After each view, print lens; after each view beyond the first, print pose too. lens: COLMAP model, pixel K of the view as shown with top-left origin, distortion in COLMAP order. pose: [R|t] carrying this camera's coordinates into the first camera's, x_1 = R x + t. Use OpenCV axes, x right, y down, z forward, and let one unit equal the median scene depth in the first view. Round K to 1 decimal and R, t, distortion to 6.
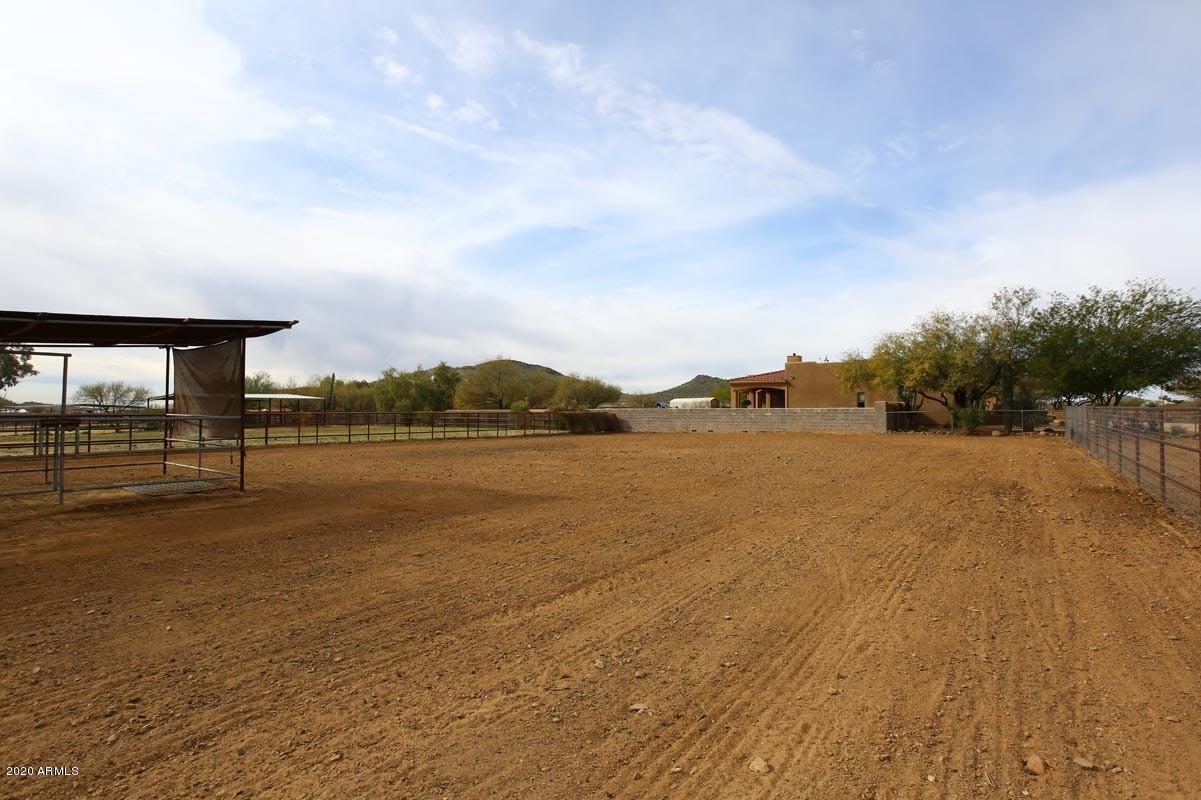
lens RADIAL K [[560.3, 0, 602.6], [0, 560.3, 406.3], [0, 0, 1]] dist [-0.020522, 0.000373]
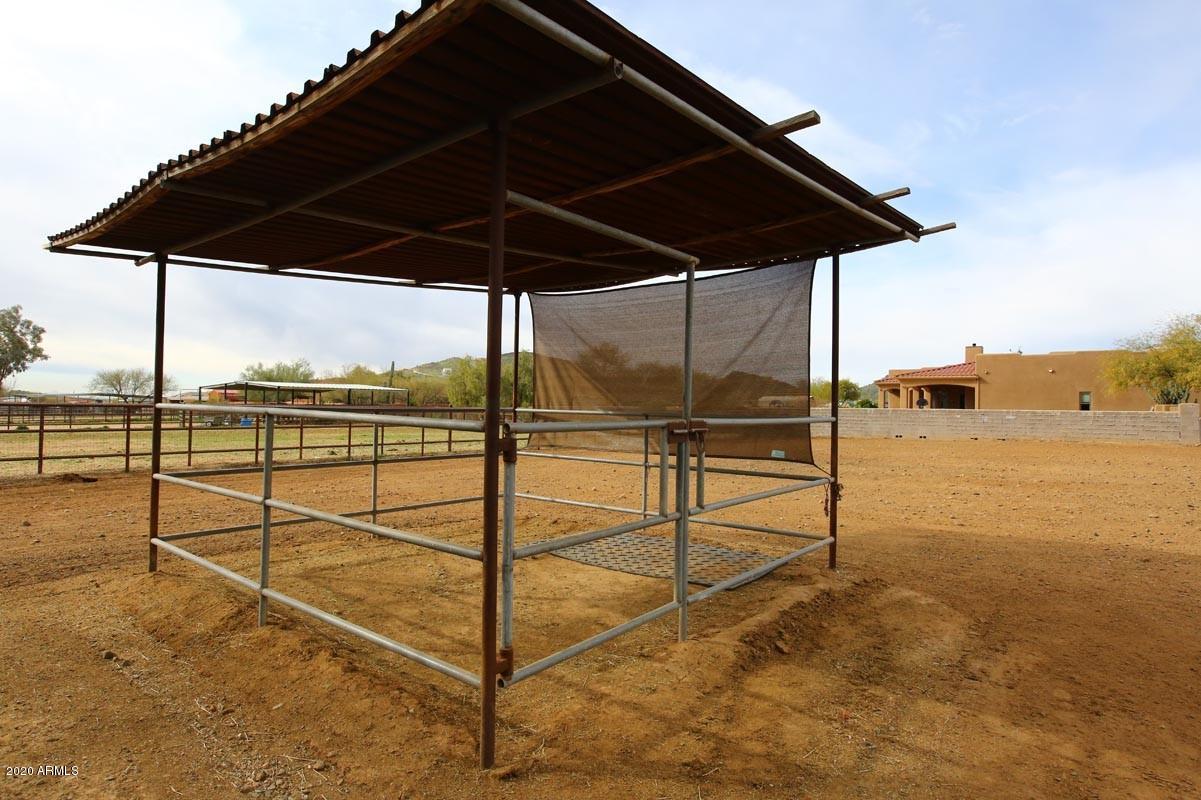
lens RADIAL K [[607.6, 0, 595.4], [0, 607.6, 397.7], [0, 0, 1]] dist [-0.017423, -0.000161]
pose [[0.999263, 0.014108, -0.035702, -0.109820], [-0.014468, 0.999847, -0.009872, 0.001300], [0.035557, 0.010381, 0.999314, 0.061256]]
